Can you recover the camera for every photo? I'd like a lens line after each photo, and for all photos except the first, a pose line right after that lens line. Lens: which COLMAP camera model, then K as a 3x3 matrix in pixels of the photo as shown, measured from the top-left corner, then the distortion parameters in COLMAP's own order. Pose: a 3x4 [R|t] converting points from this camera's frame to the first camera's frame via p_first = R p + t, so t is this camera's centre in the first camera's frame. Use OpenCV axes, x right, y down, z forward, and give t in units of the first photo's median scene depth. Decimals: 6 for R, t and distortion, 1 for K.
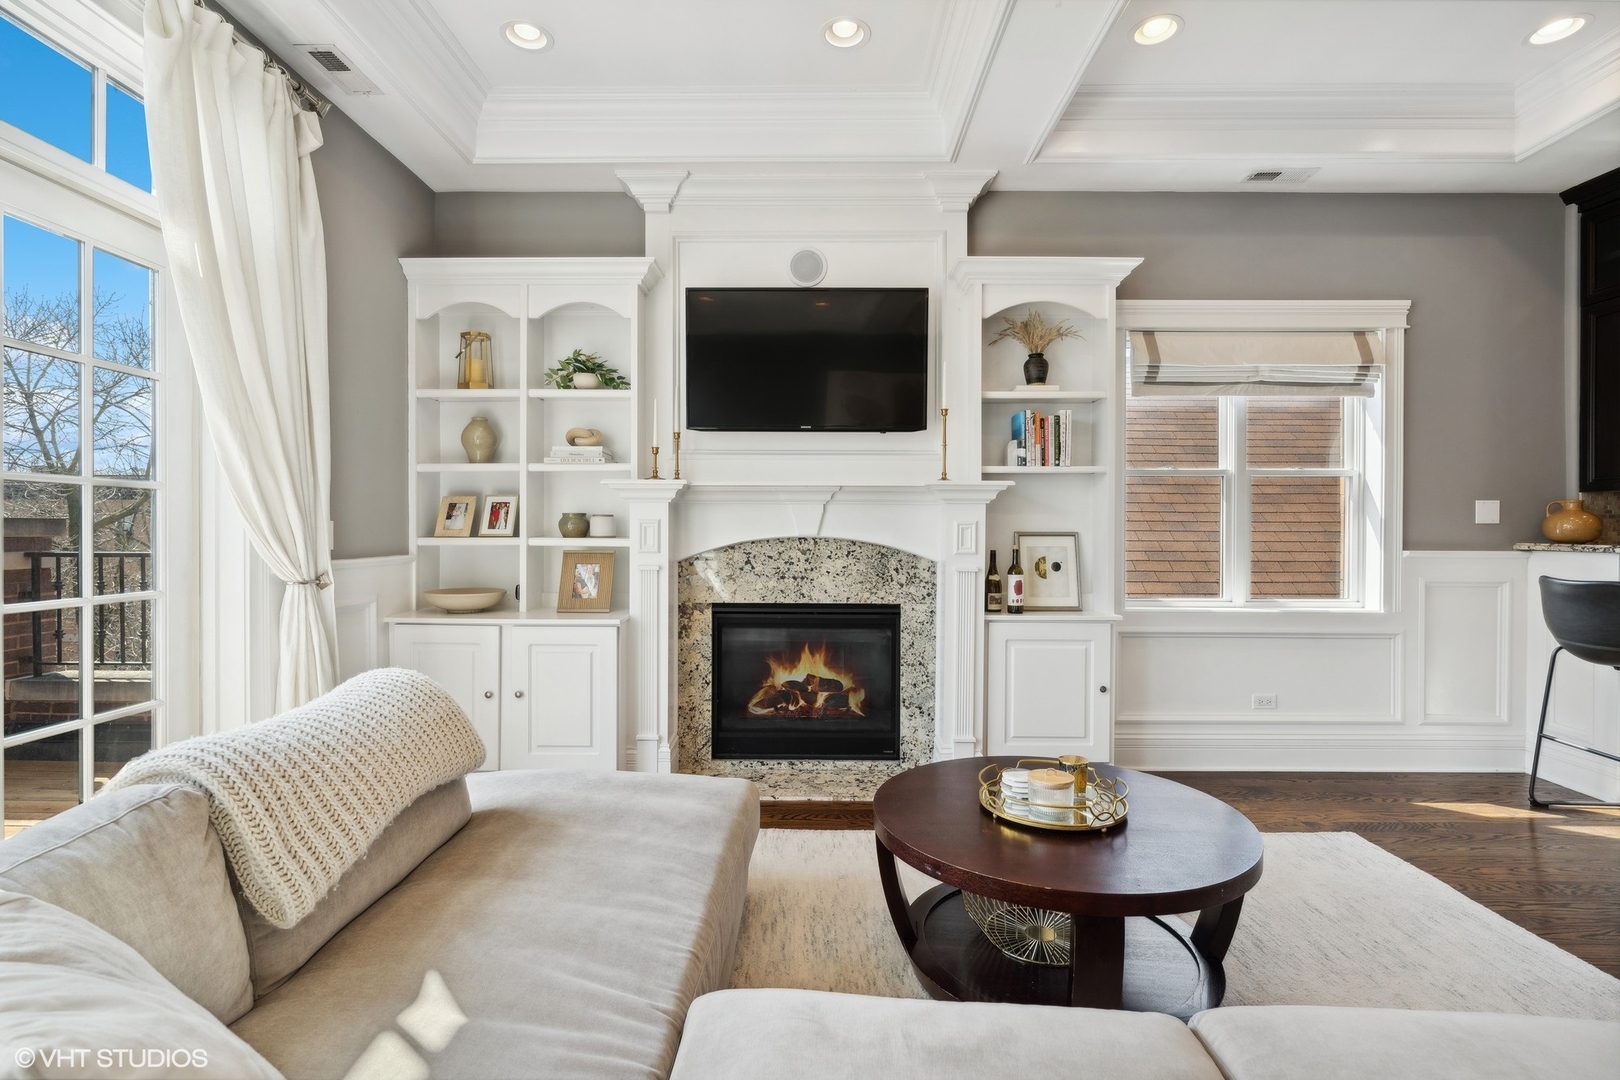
lens RADIAL K [[756.0, 0, 808.2], [0, 756.0, 533.8], [0, 0, 1]] dist [-0.001198, 0.000102]
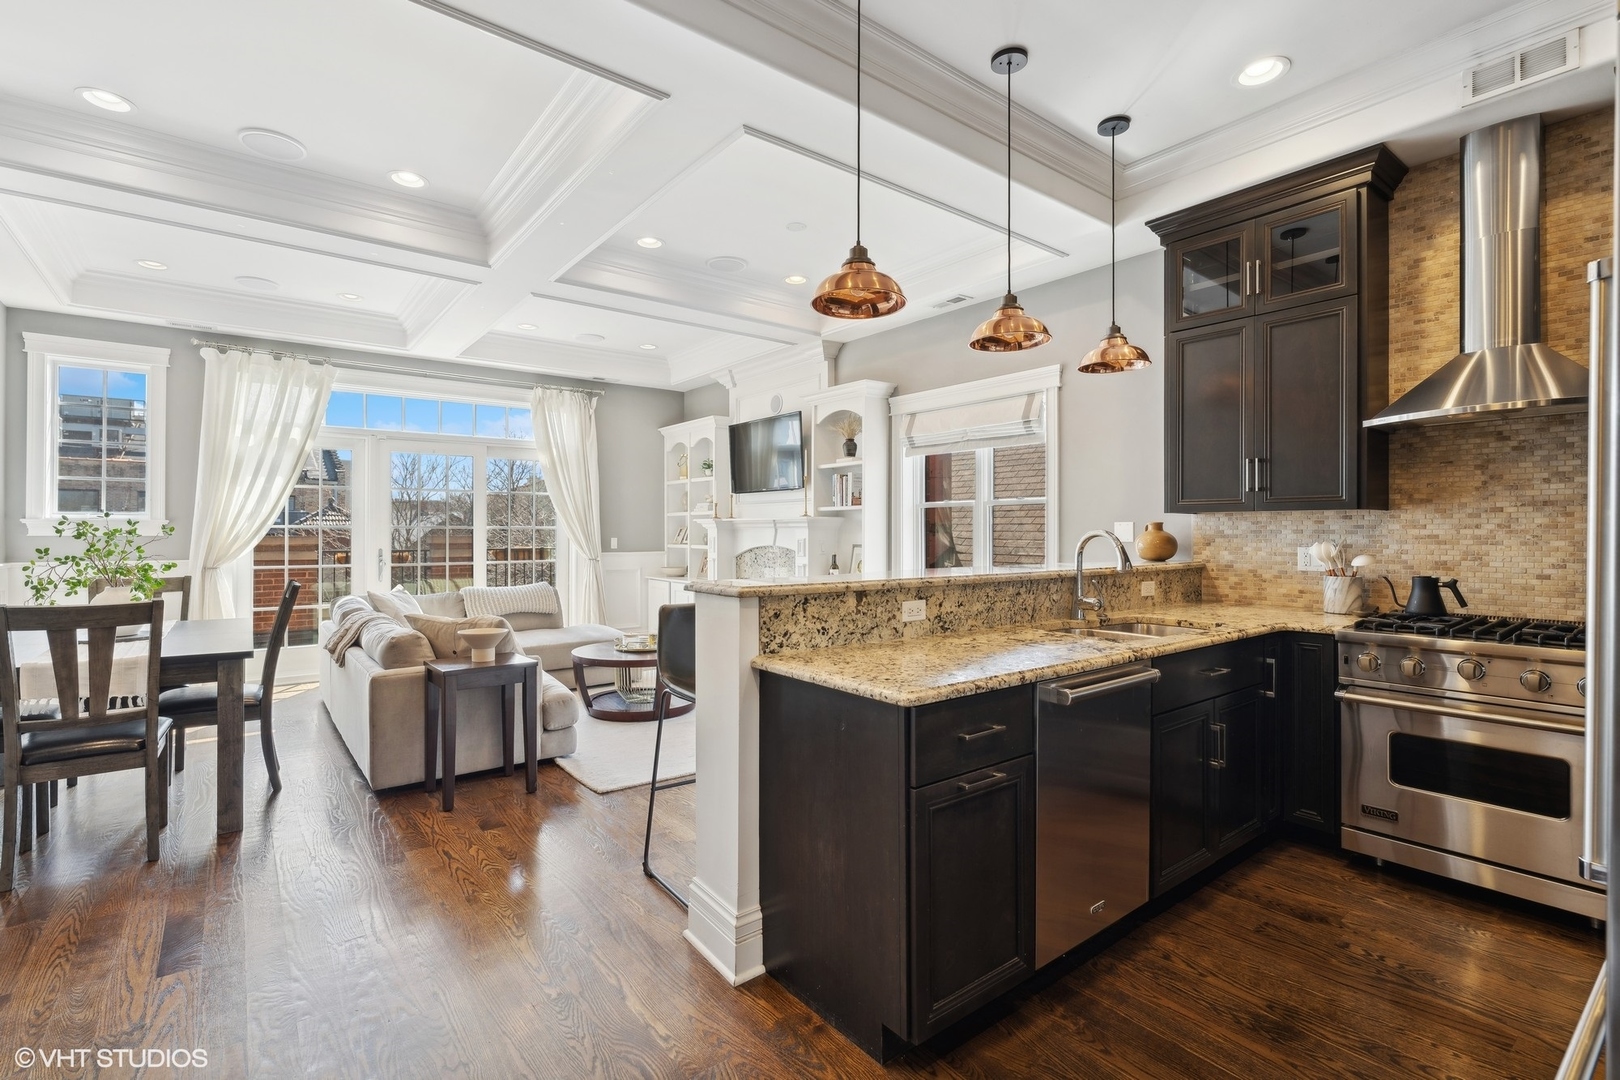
lens RADIAL K [[746.0, 0, 813.2], [0, 746.0, 526.9], [0, 0, 1]] dist [-0.005451, -0.000528]
pose [[0.624250, -0.006669, -0.781196, 1.532109], [-0.003475, 0.999930, -0.011313, -0.022343], [0.781217, 0.009777, 0.624183, -0.095760]]
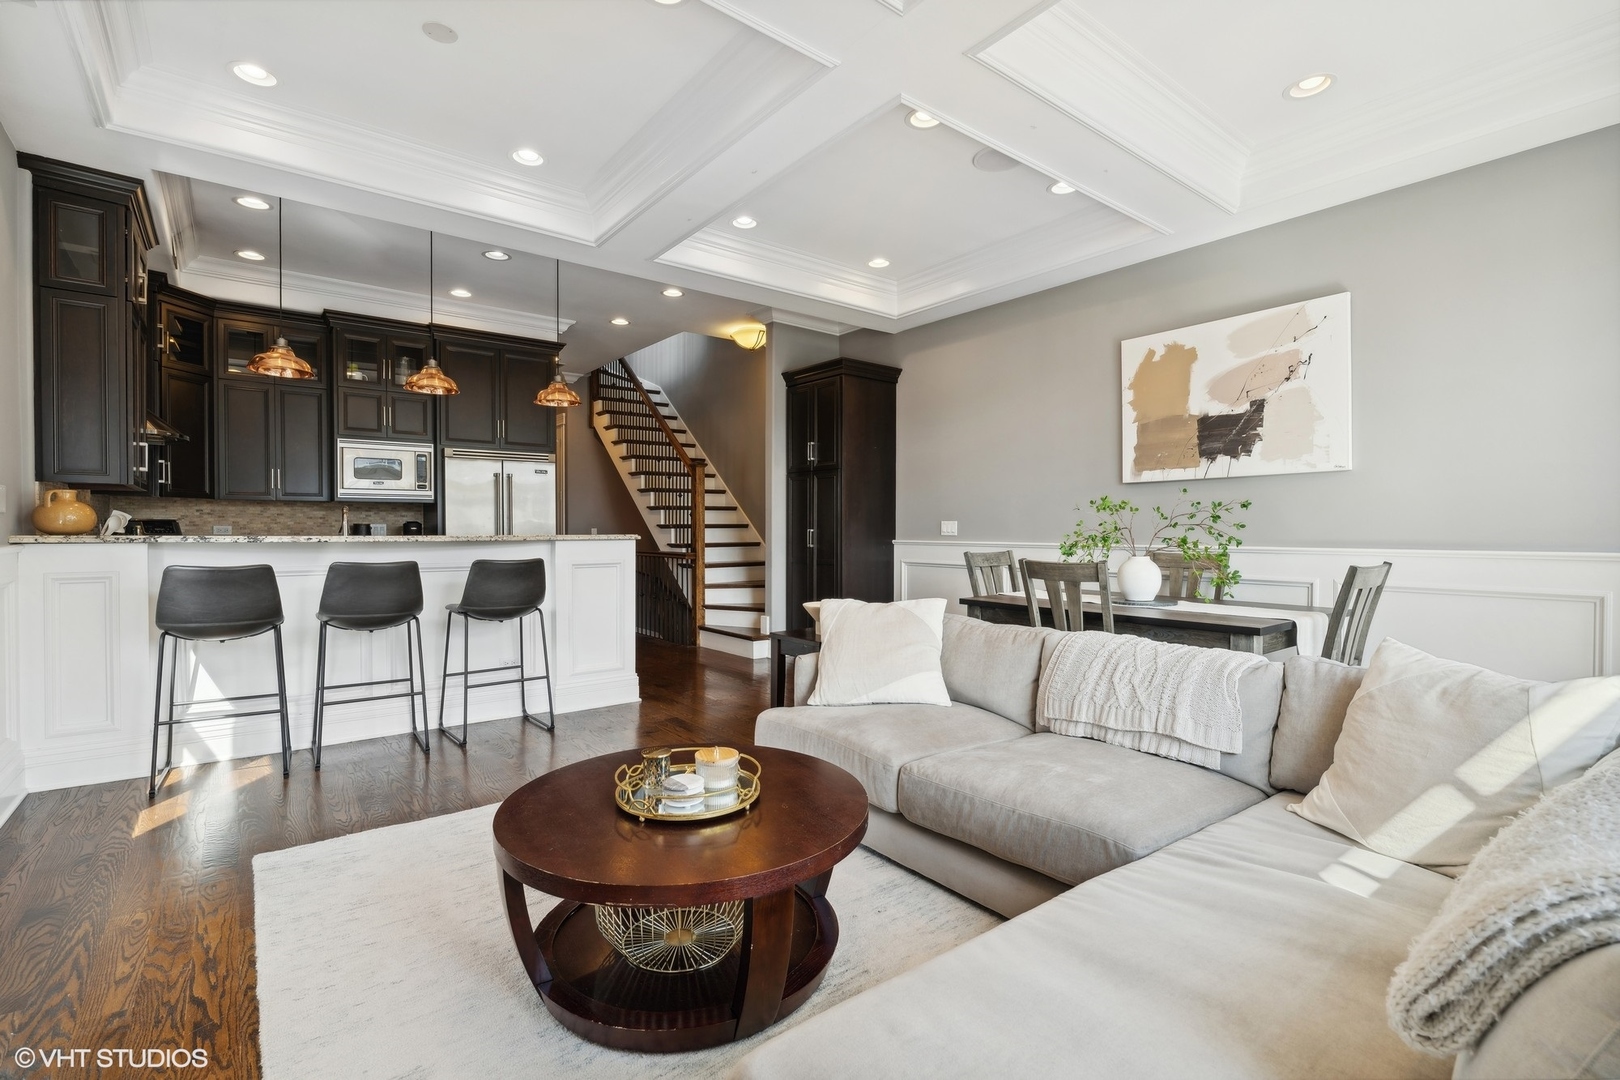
lens RADIAL K [[734.3, 0, 802.3], [0, 734.3, 534.5], [0, 0, 1]] dist [-0.000928, 0.000027]
pose [[-0.617193, -0.007644, 0.786775, -0.293675], [0.001690, 0.999938, 0.011041, 0.003120], [-0.786810, 0.008144, -0.617141, 0.821579]]
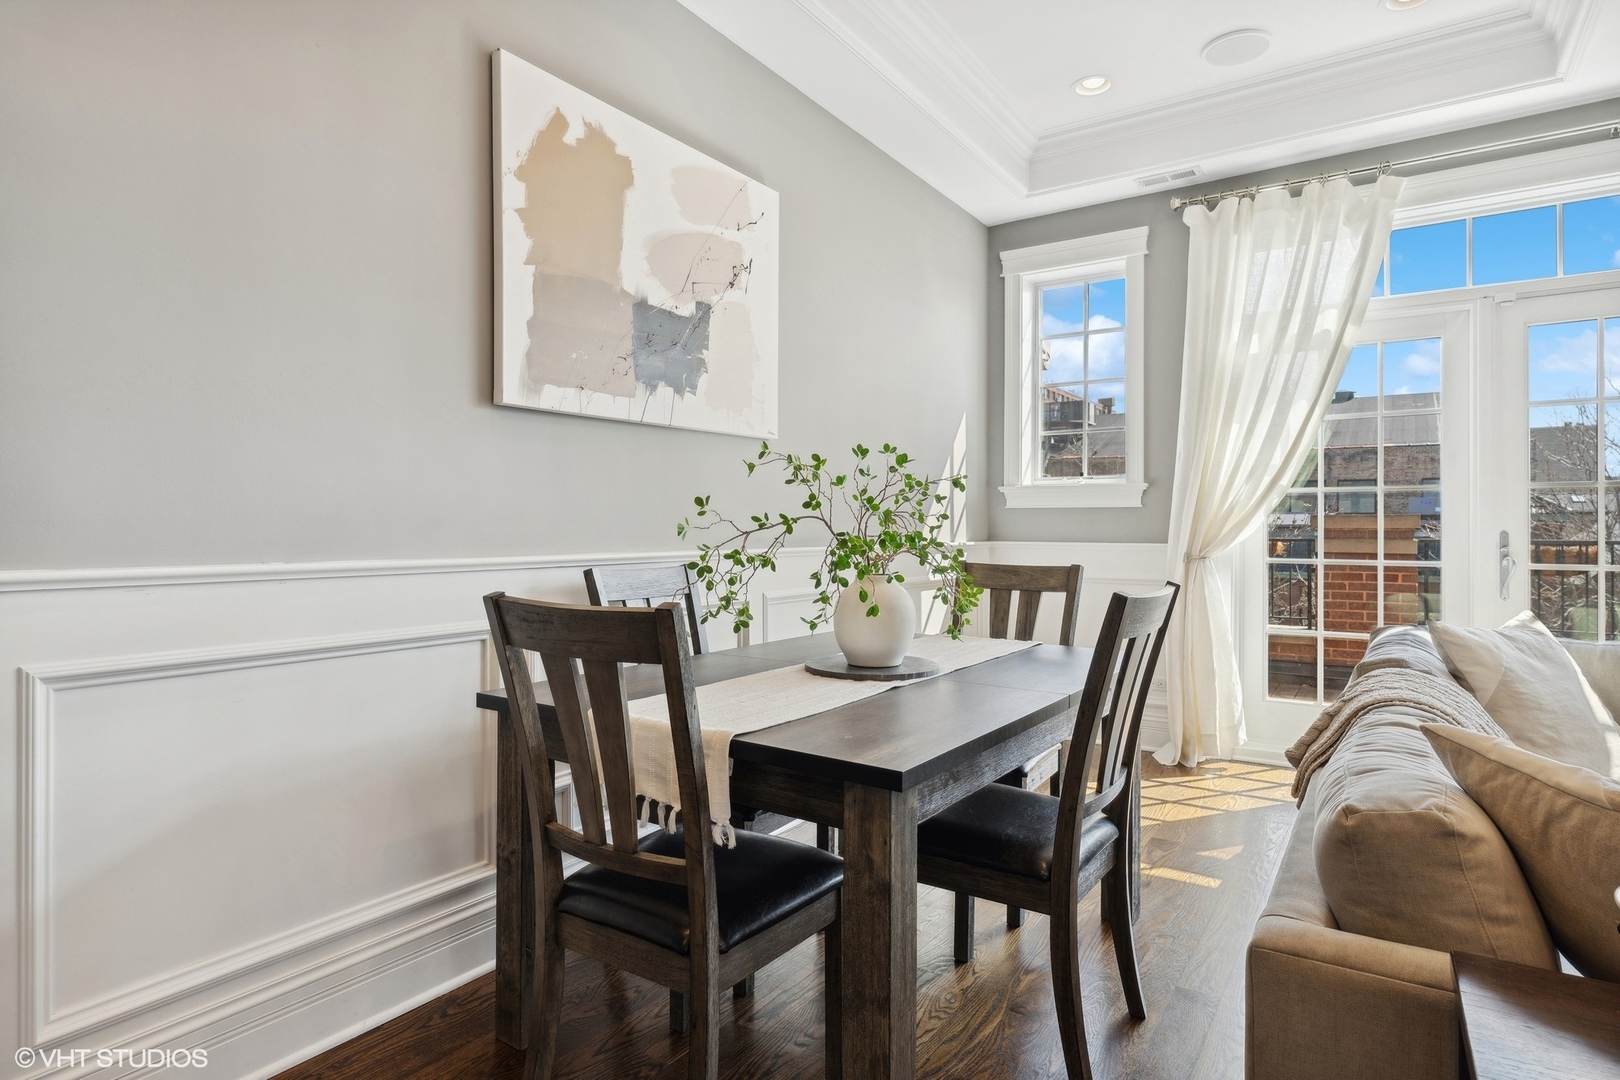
lens RADIAL K [[888.0, 0, 804.6], [0, 888.0, 521.9], [0, 0, 1]] dist [0.000444, 0.001773]
pose [[-0.553868, -0.006908, -0.832576, 0.775358], [-0.006842, 0.999970, -0.003746, 0.012401], [0.832576, 0.003622, -0.553899, 0.106815]]
